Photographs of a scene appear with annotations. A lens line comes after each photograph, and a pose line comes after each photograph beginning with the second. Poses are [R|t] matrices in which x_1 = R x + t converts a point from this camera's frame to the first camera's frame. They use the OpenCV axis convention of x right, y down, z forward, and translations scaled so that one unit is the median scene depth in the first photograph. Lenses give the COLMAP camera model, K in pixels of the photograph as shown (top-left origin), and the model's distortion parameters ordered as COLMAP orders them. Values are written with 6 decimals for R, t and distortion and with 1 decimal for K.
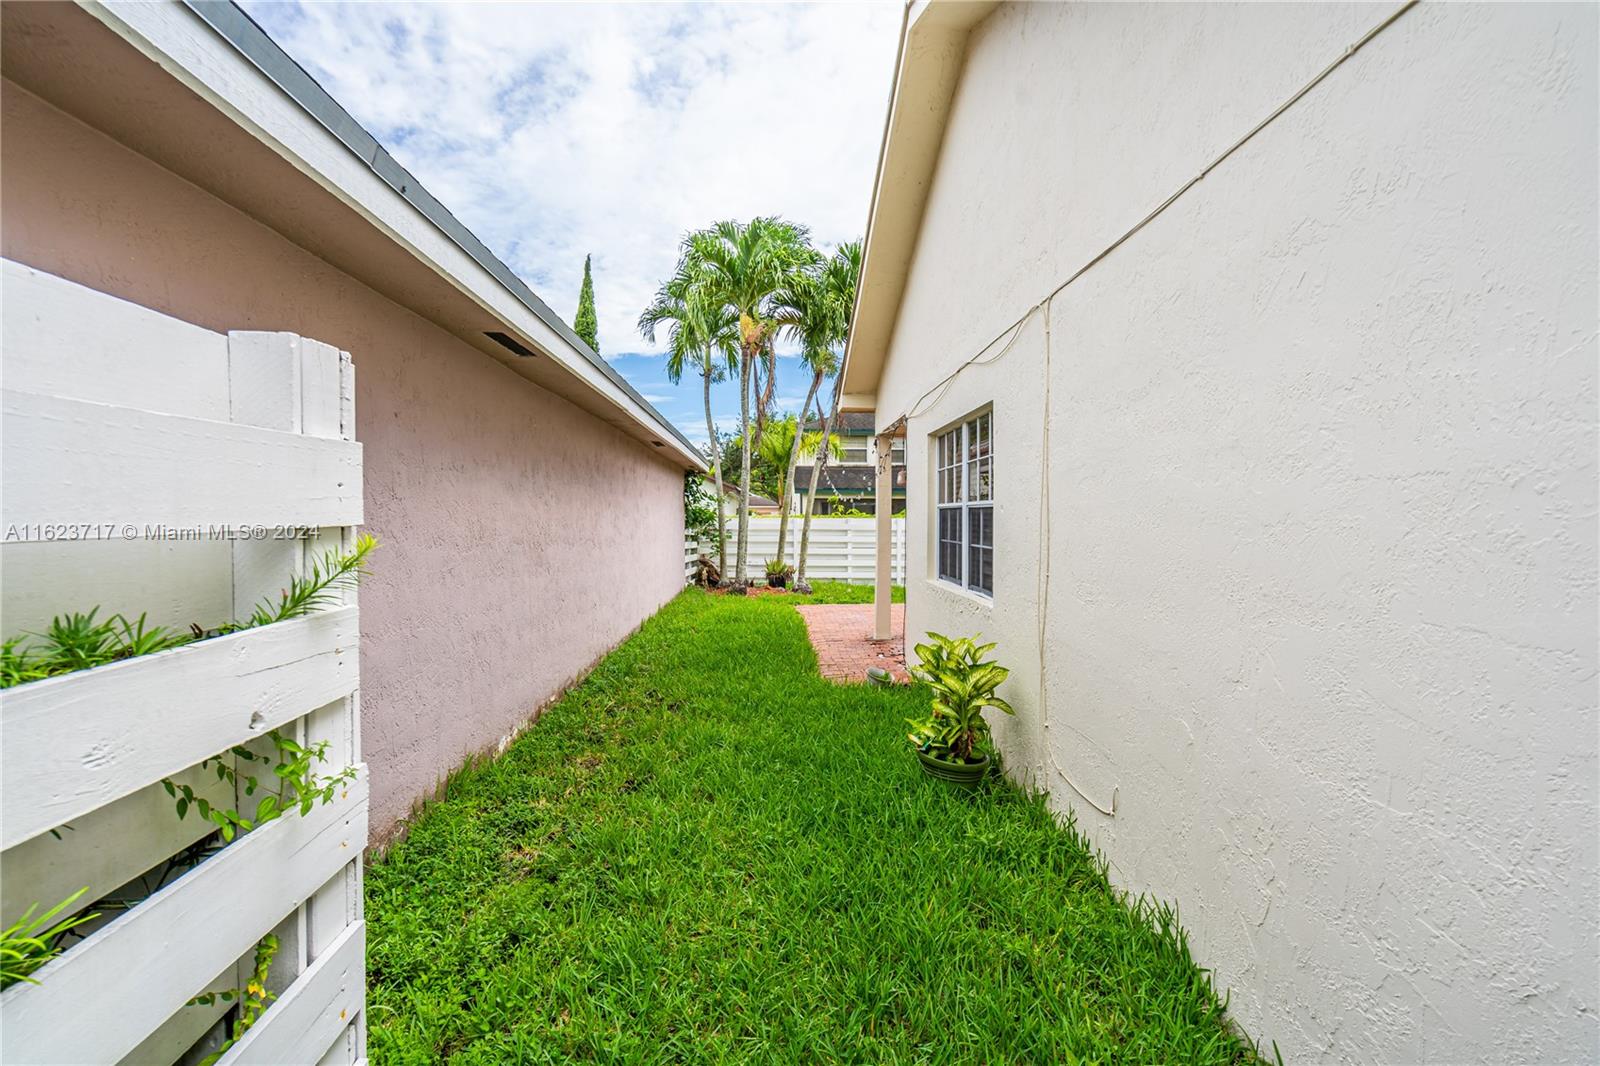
lens RADIAL K [[710.3, 0, 800.7], [0, 710.3, 523.8], [0, 0, 1]] dist [-0.000361, -0.000020]
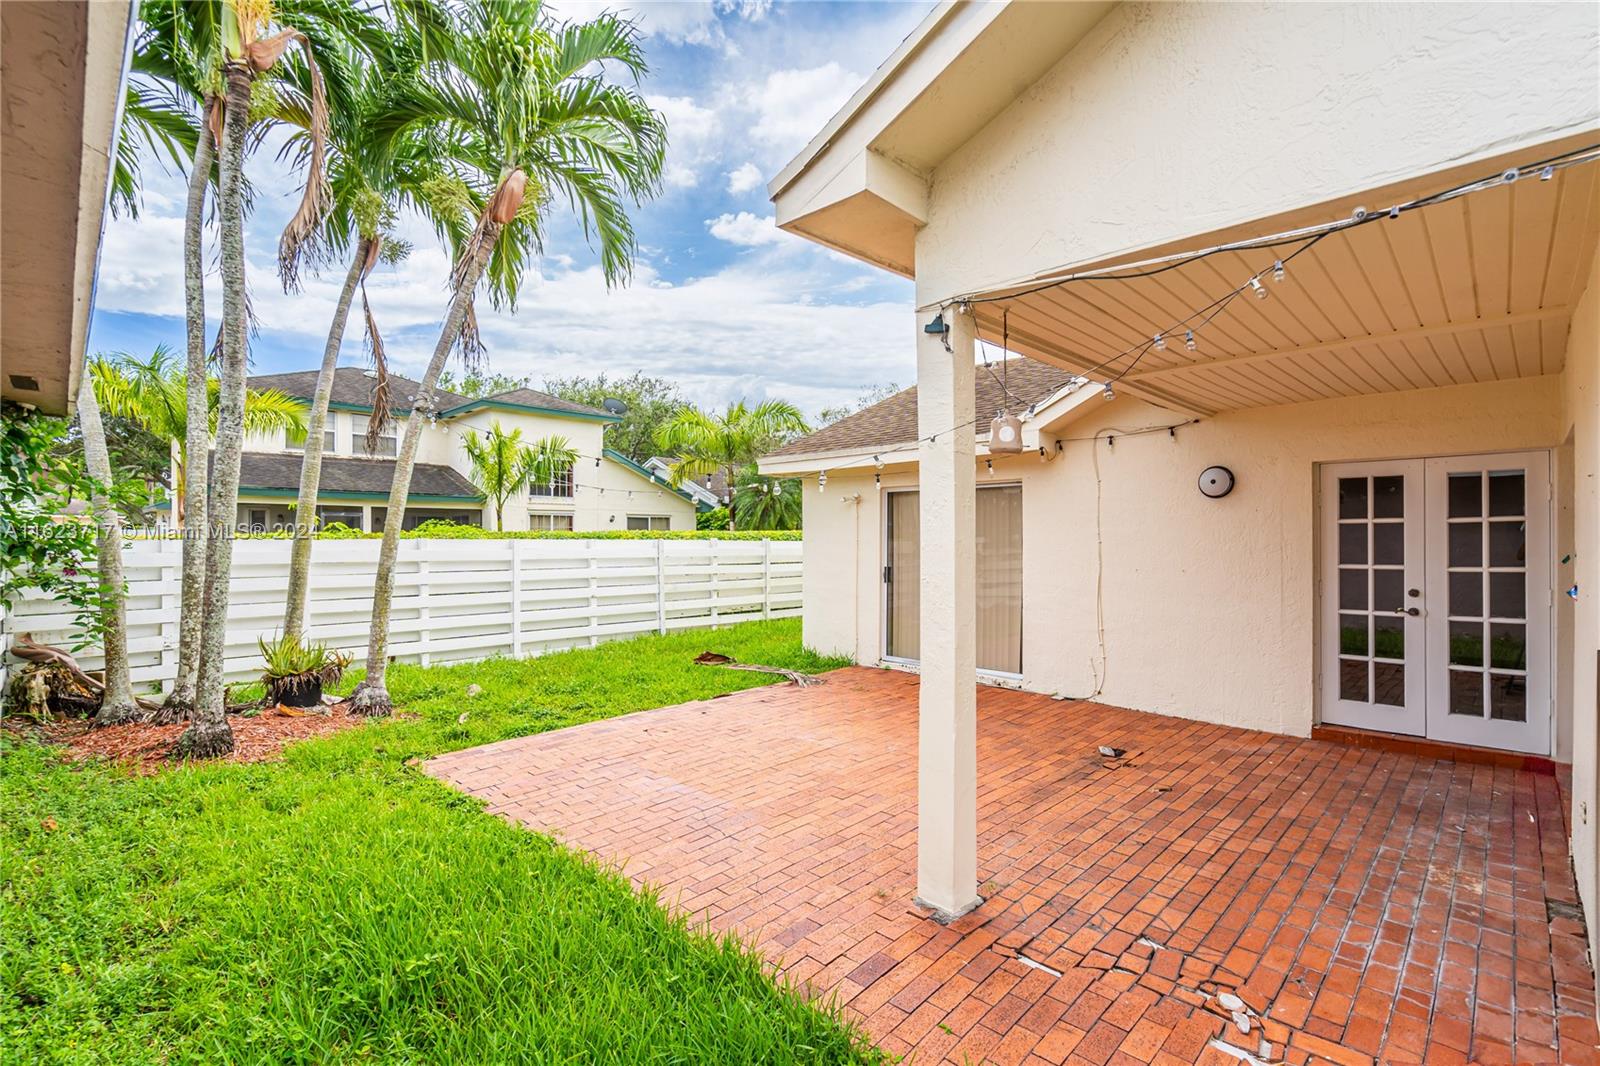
lens RADIAL K [[710.3, 0, 800.7], [0, 710.3, 523.8], [0, 0, 1]] dist [-0.000361, -0.000020]
pose [[0.742139, 0.007915, 0.670200, -0.091201], [0.022570, 0.999068, -0.036792, 0.006063], [-0.669866, 0.042431, 0.741268, 0.455240]]
